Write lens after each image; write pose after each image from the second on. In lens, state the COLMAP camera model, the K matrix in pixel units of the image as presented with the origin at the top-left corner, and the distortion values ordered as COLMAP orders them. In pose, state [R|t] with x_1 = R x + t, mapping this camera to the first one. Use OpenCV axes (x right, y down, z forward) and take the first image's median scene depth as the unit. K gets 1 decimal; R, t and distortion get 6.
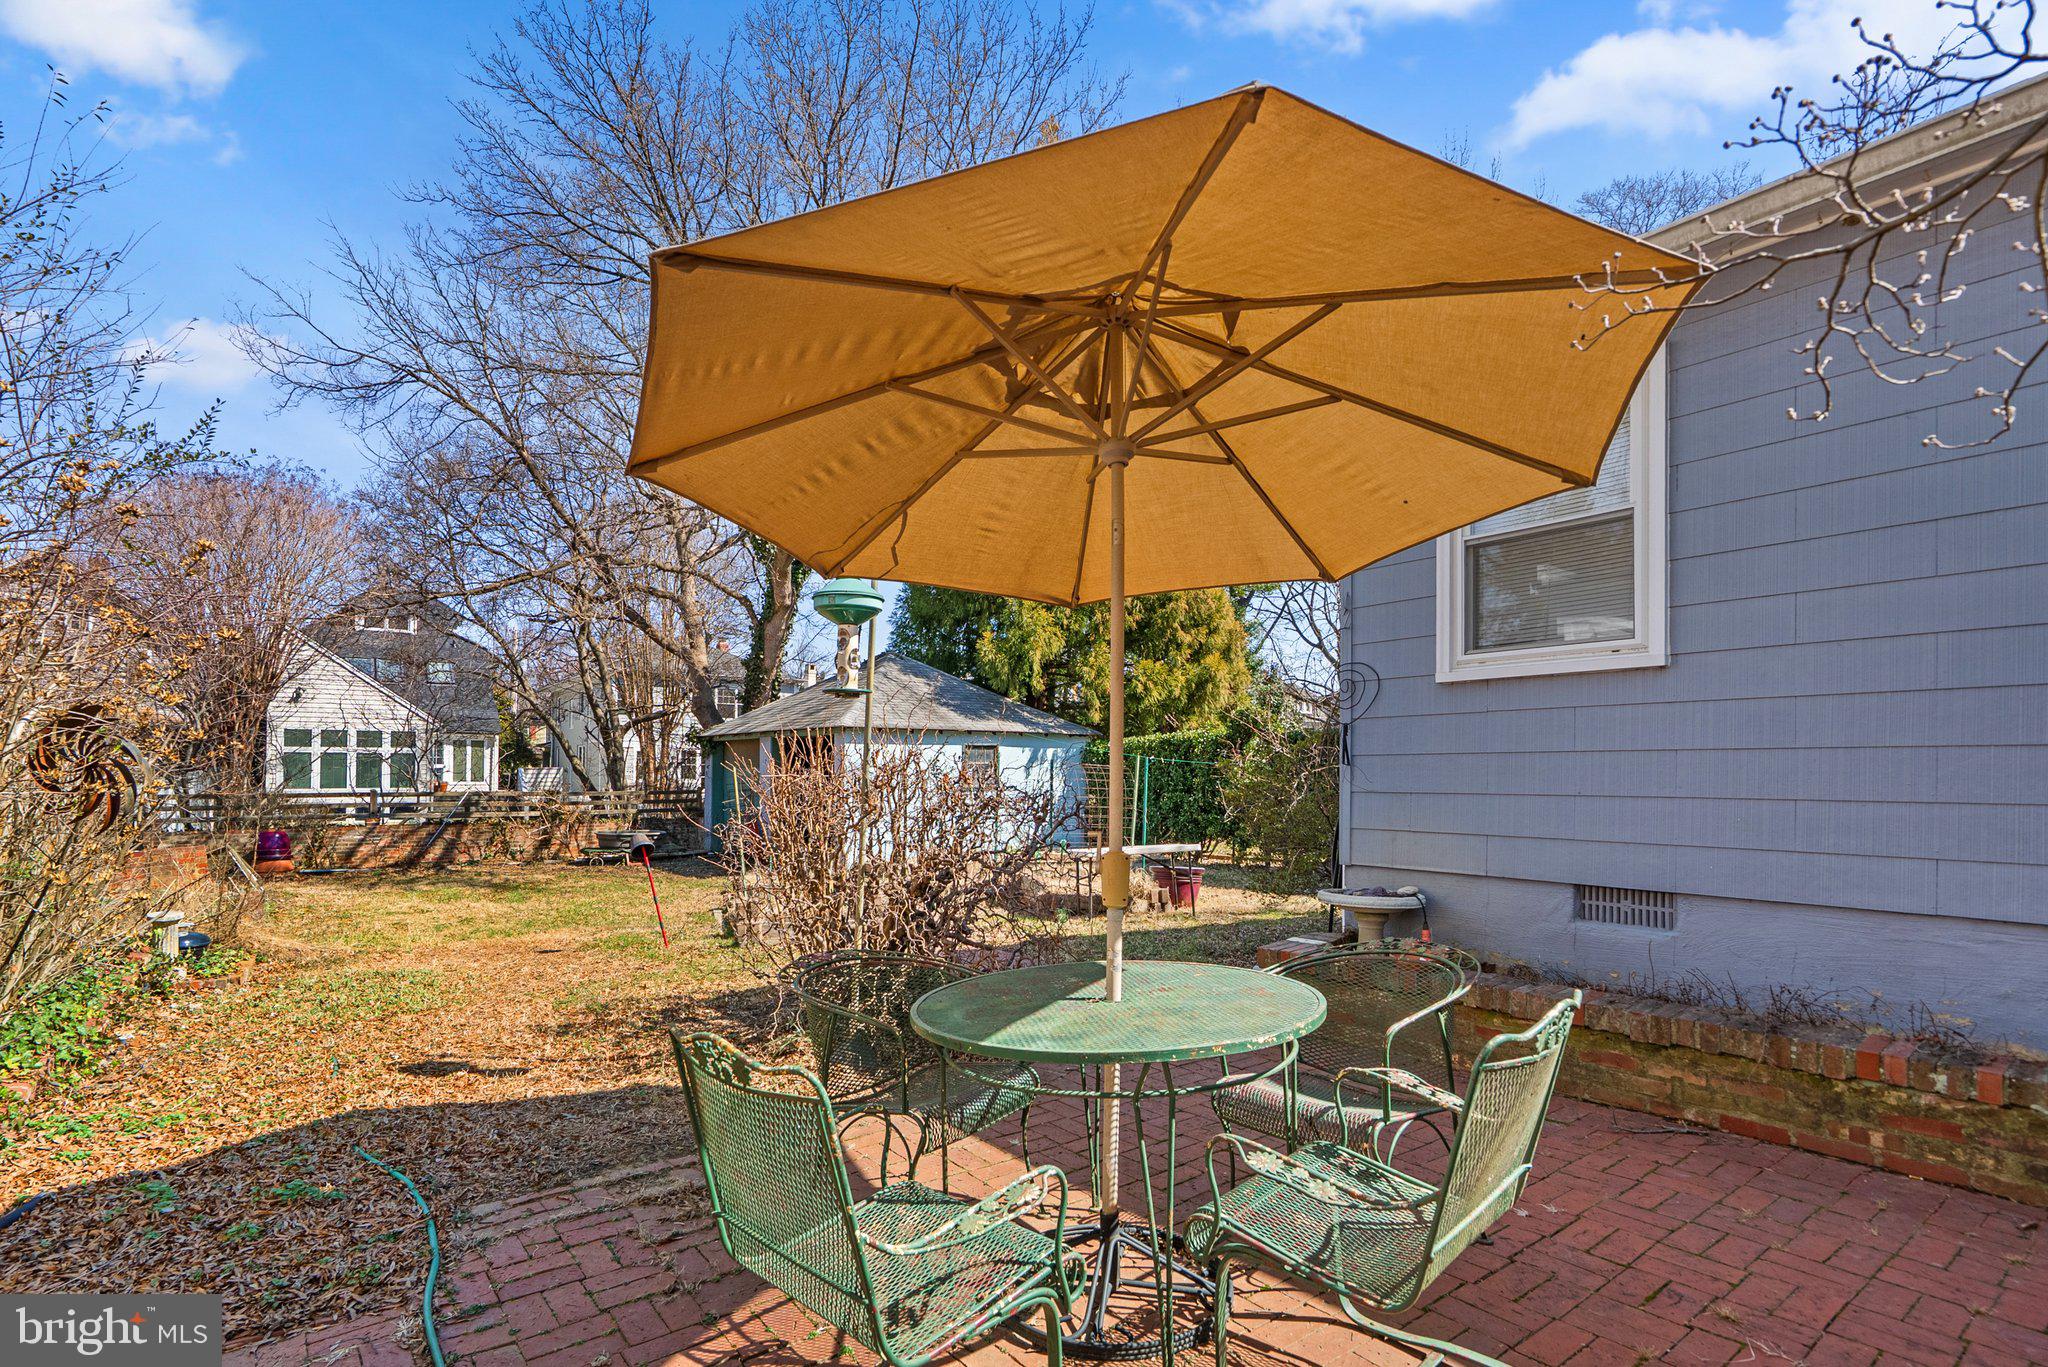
lens RADIAL K [[936.3, 0, 986.8], [0, 936.3, 770.6], [0, 0, 1]] dist [0.006706, -0.000981]
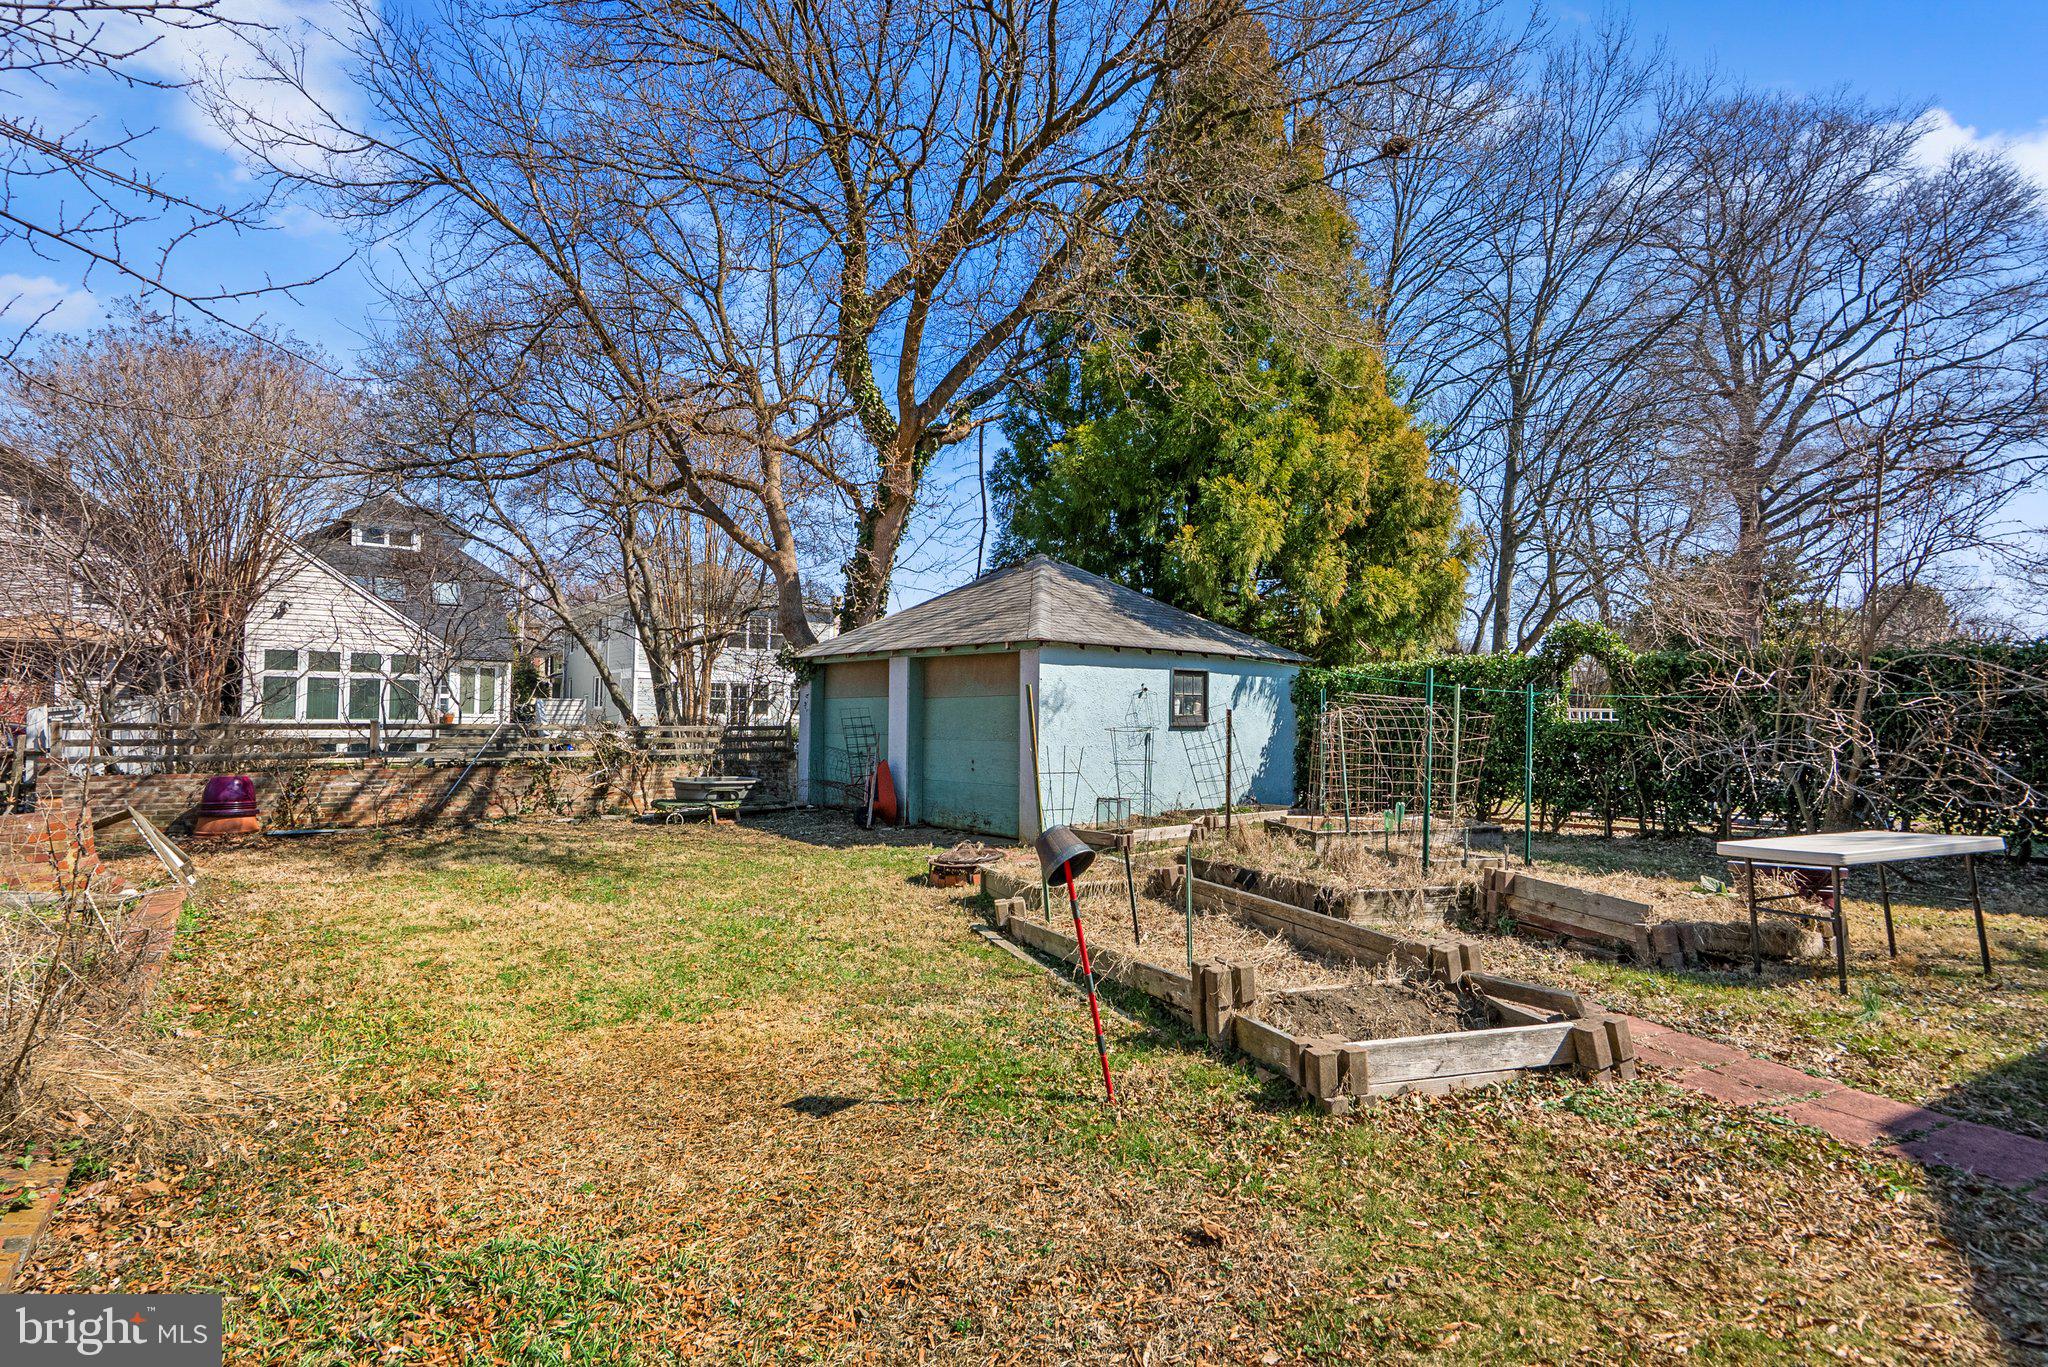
lens RADIAL K [[936.3, 0, 1017.7], [0, 936.3, 693.9], [0, 0, 1]] dist [0.006706, -0.000981]
pose [[0.999557, 0.011116, 0.027596, -0.155294], [-0.010629, 0.999786, -0.017739, 0.007253], [-0.027787, 0.017438, 0.999462, 0.227355]]
